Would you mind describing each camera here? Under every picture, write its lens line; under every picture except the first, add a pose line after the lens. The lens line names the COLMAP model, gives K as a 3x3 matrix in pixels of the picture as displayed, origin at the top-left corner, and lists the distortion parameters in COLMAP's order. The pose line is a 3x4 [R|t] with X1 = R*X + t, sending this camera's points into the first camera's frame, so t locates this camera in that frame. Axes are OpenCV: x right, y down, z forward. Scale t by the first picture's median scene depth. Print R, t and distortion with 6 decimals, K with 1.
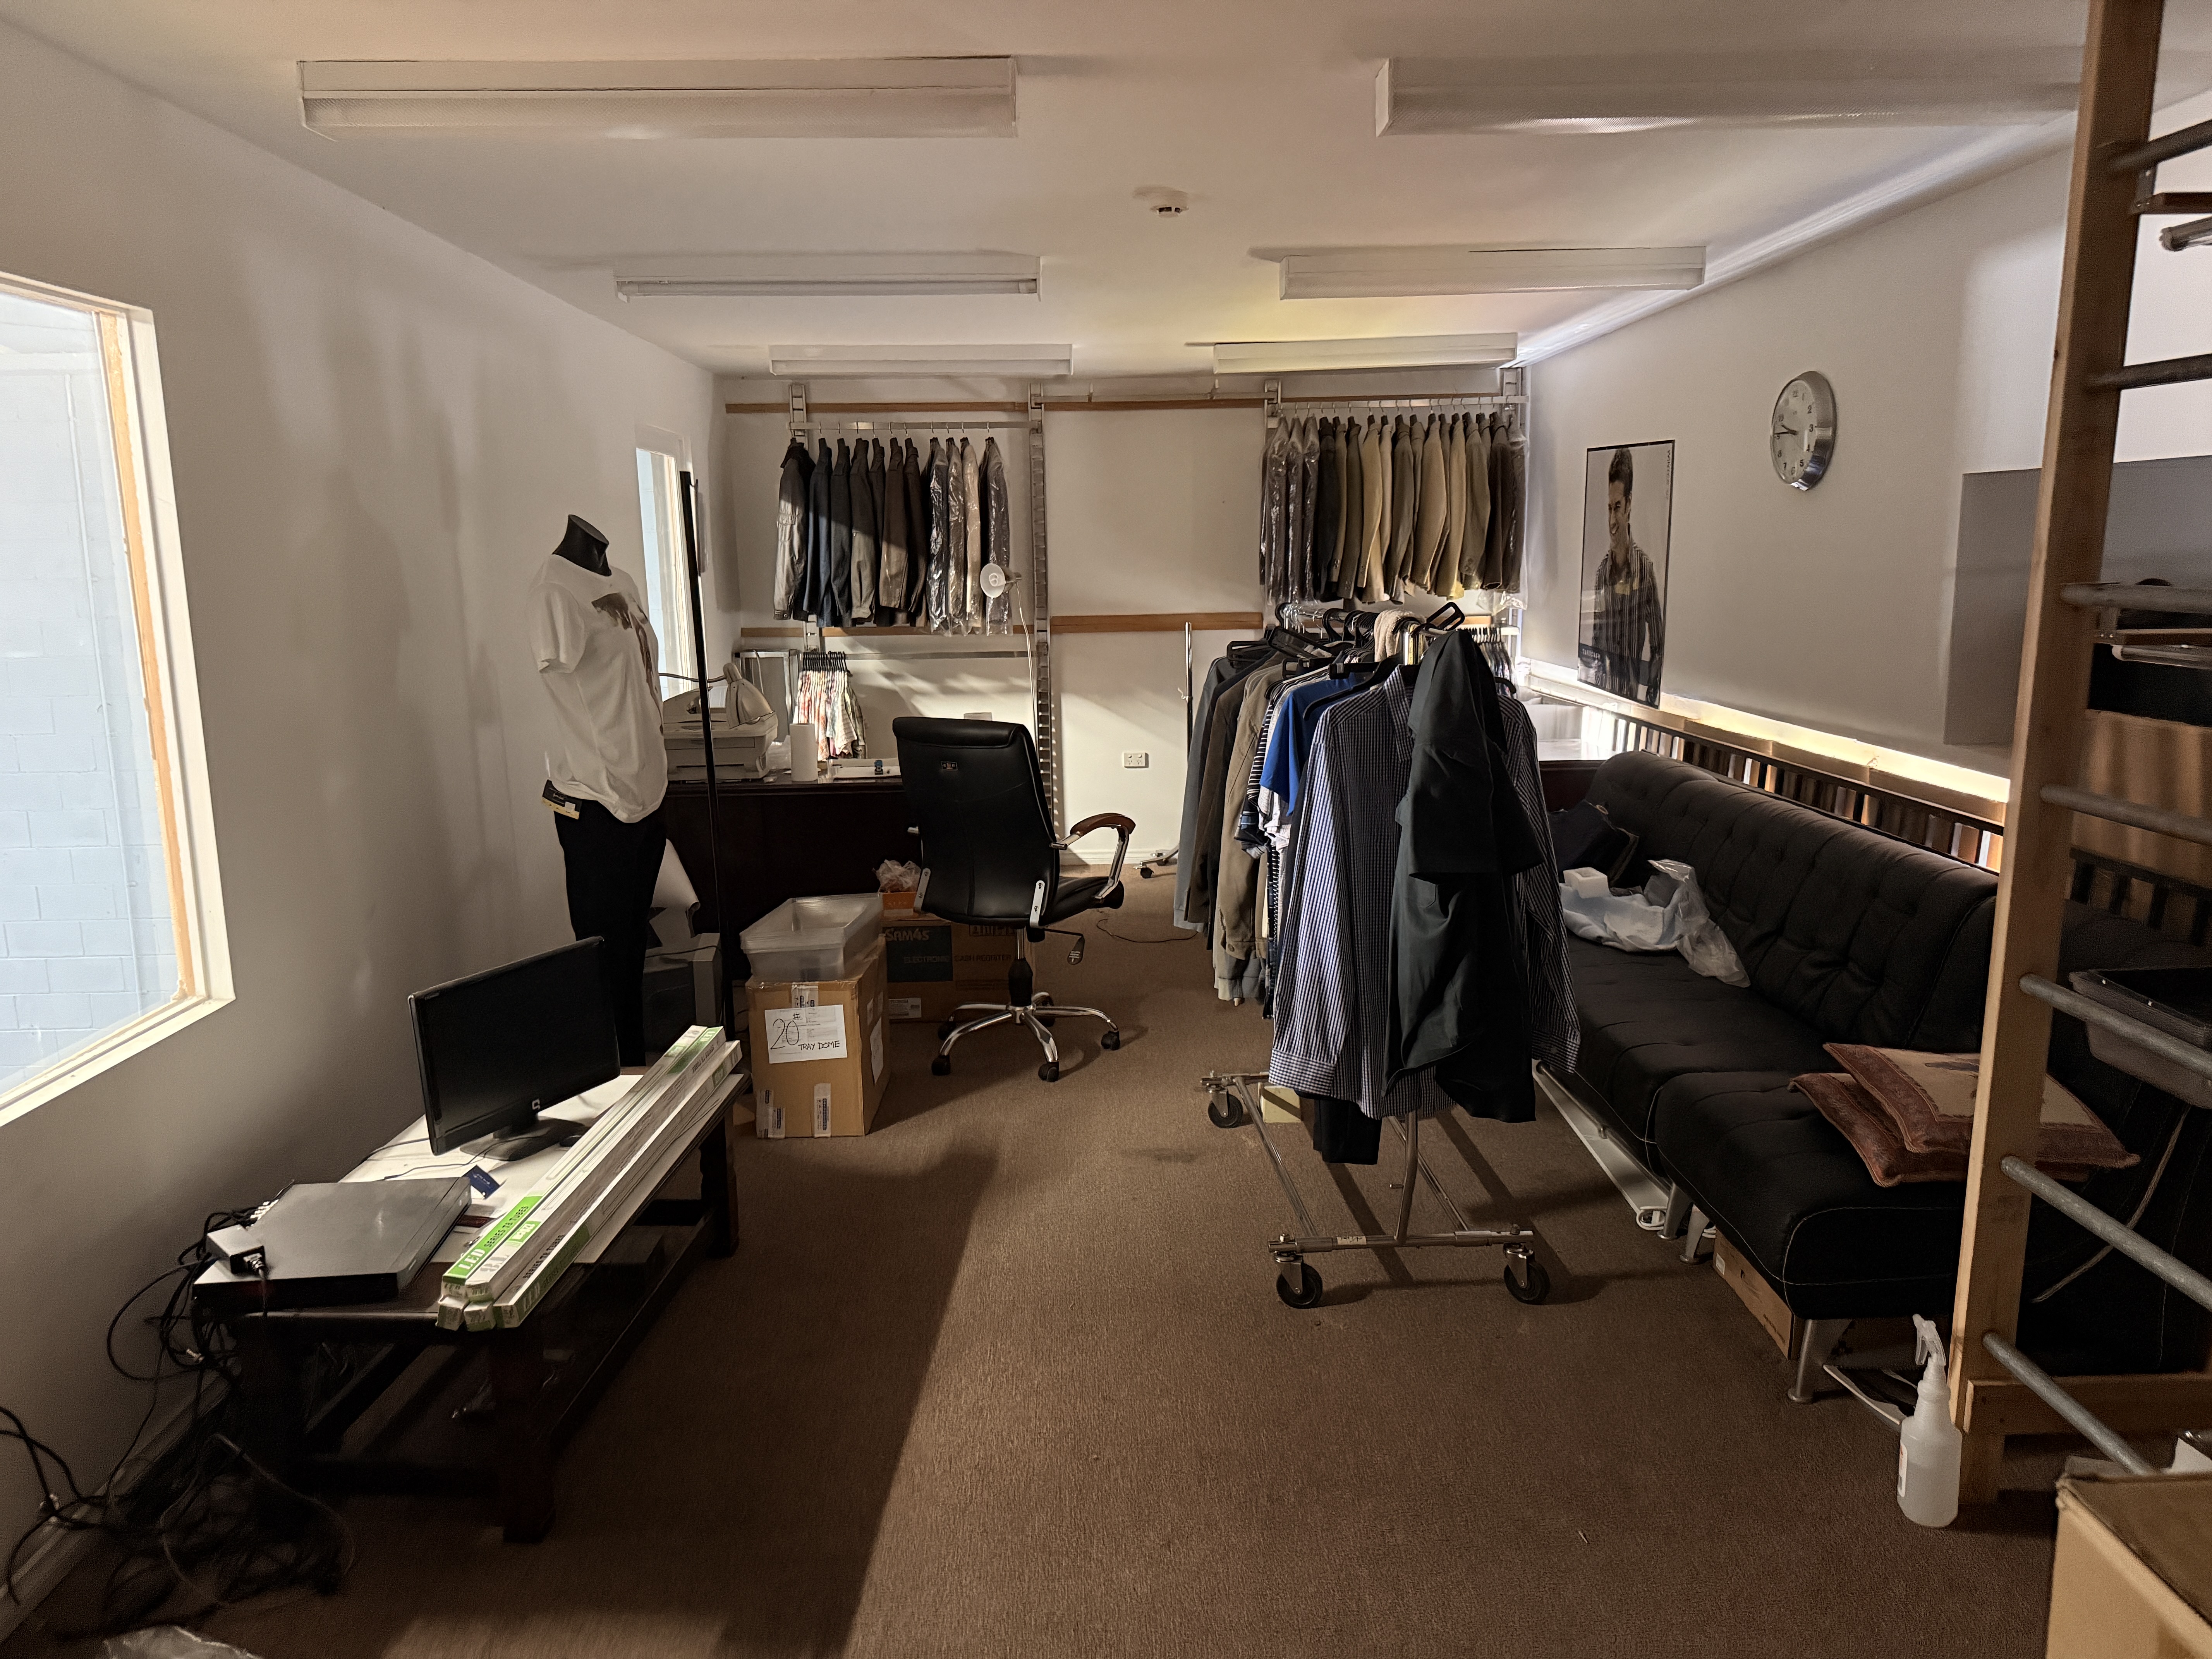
lens RADIAL K [[1506.9, 0, 1106.8], [0, 1506.9, 823.9], [0, 0, 1]] dist [0.037784, -0.017460]
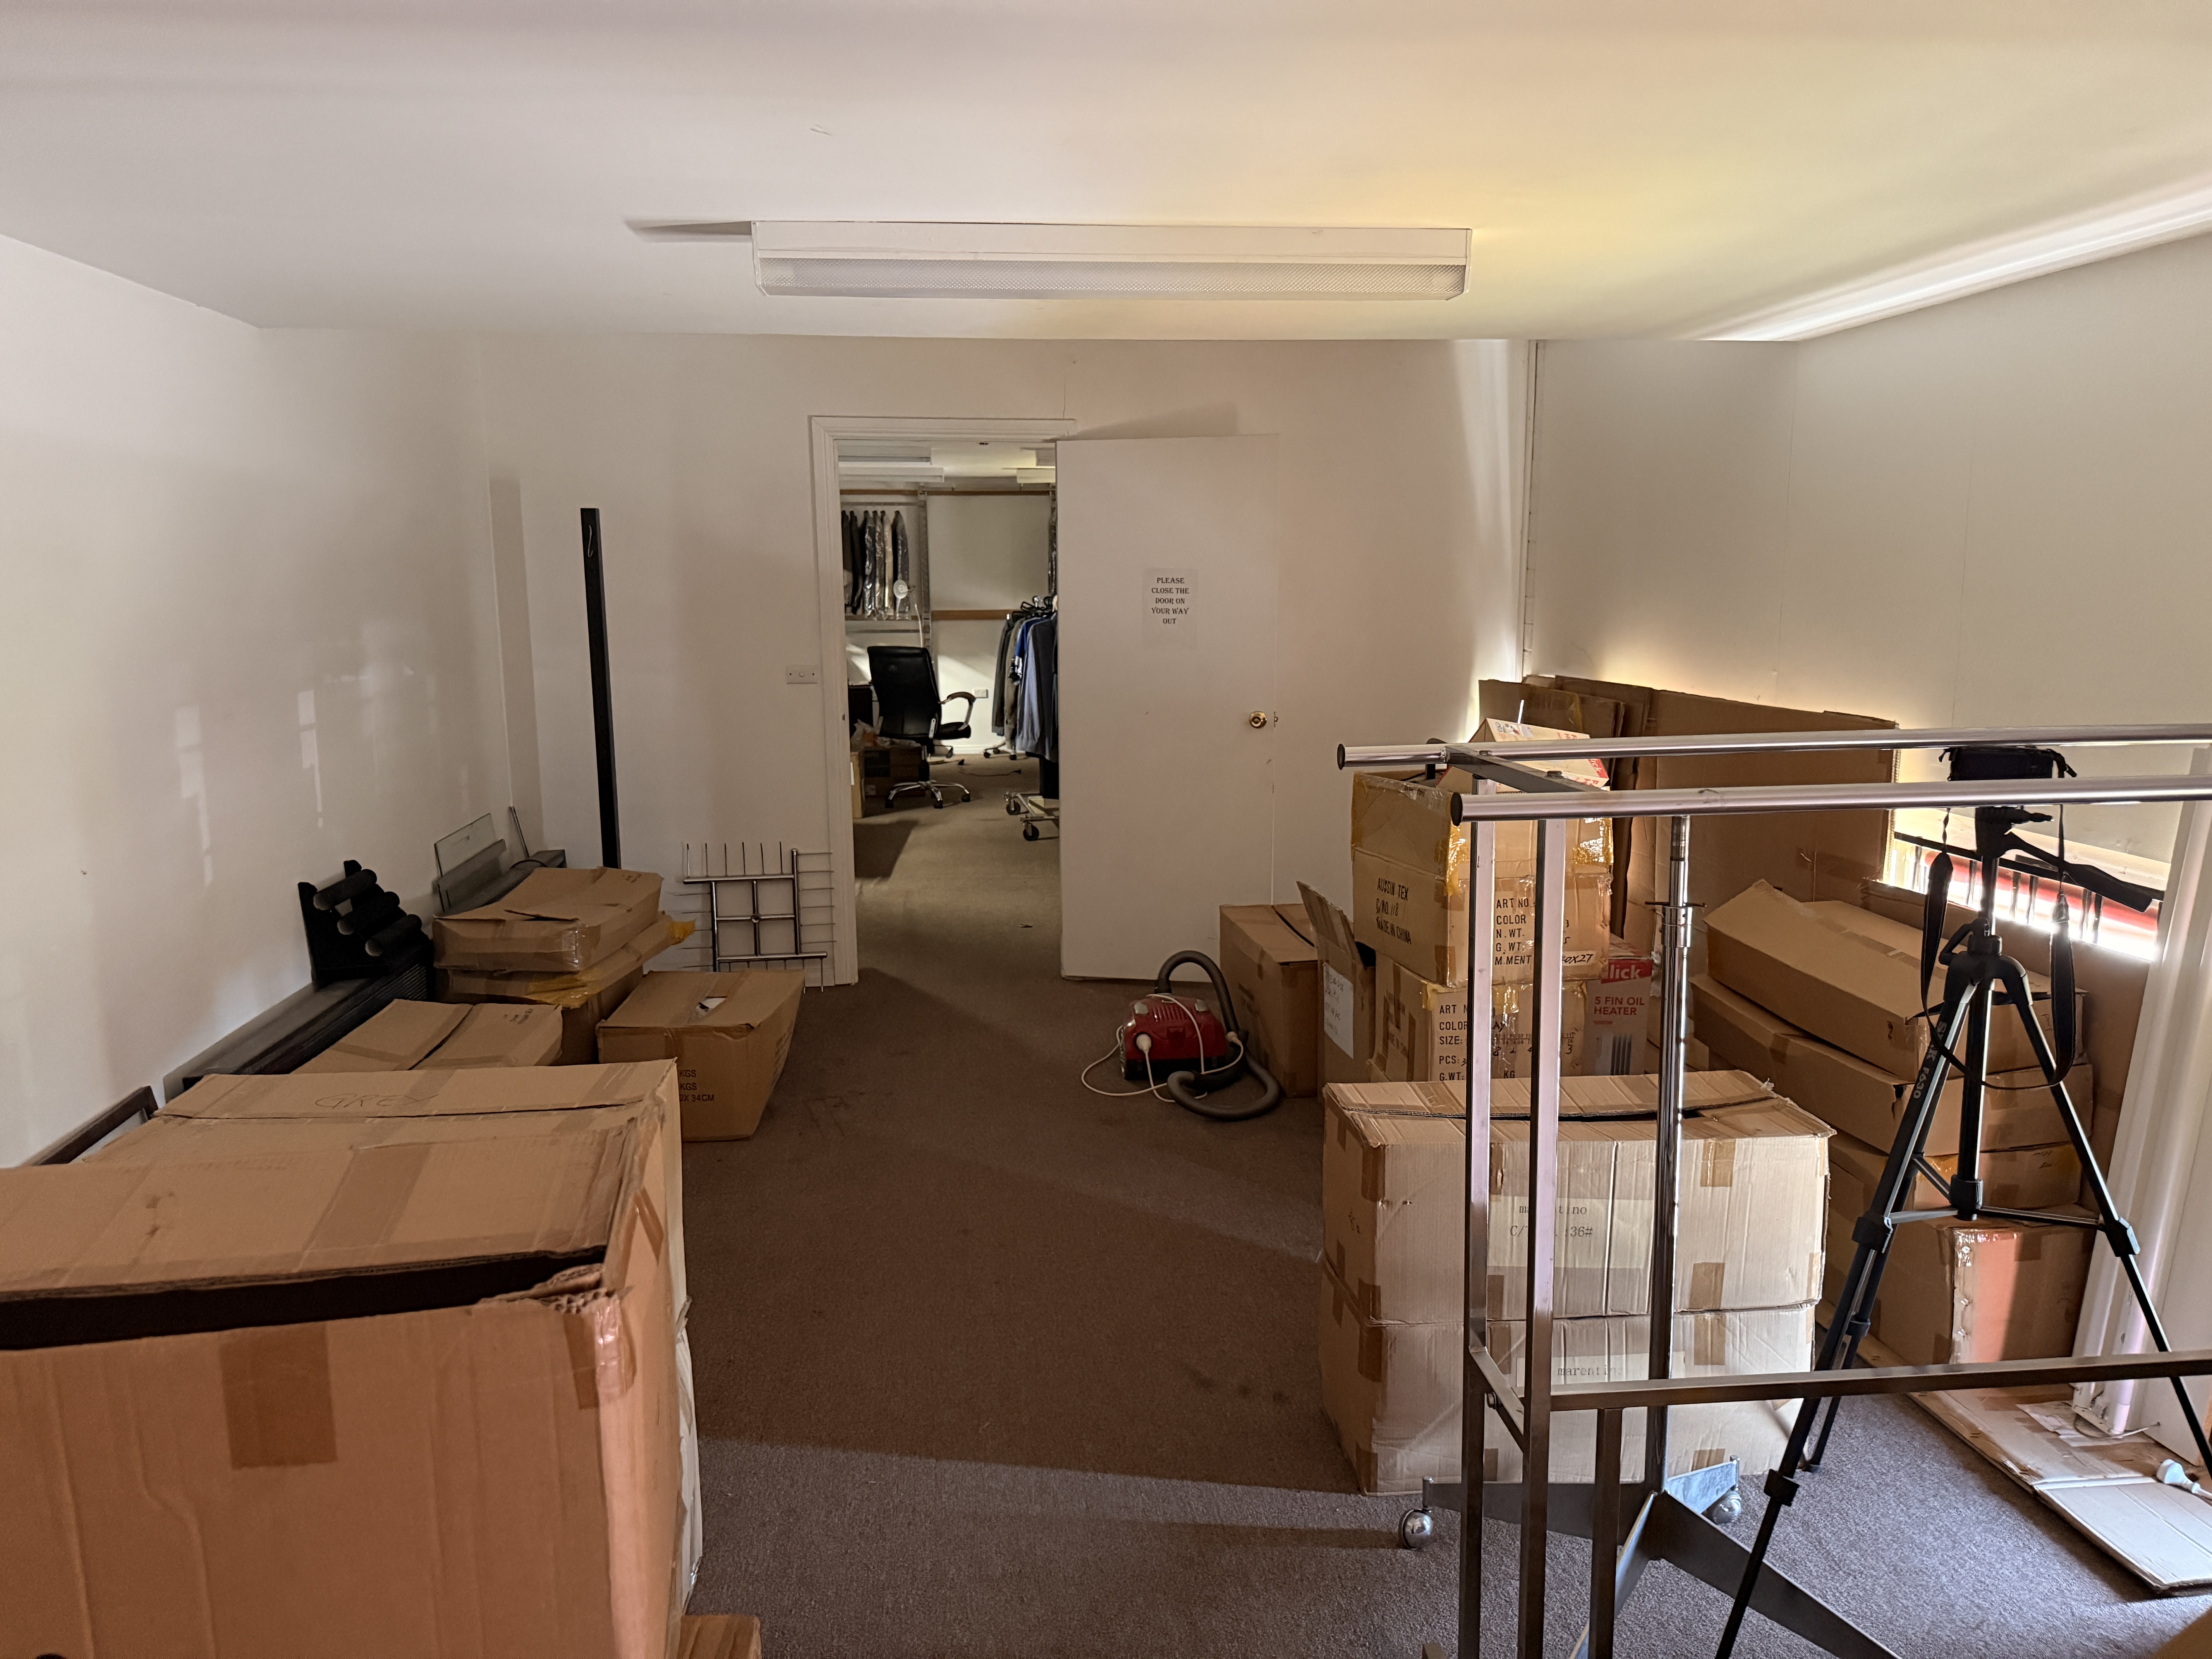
lens RADIAL K [[1506.9, 0, 1103.6], [0, 1506.9, 829.3], [0, 0, 1]] dist [0.037784, -0.017460]
pose [[0.996211, -0.010359, 0.086350, 0.008953], [0.011390, 0.999870, -0.011452, 0.151546], [-0.086220, 0.012392, 0.996199, -0.830210]]
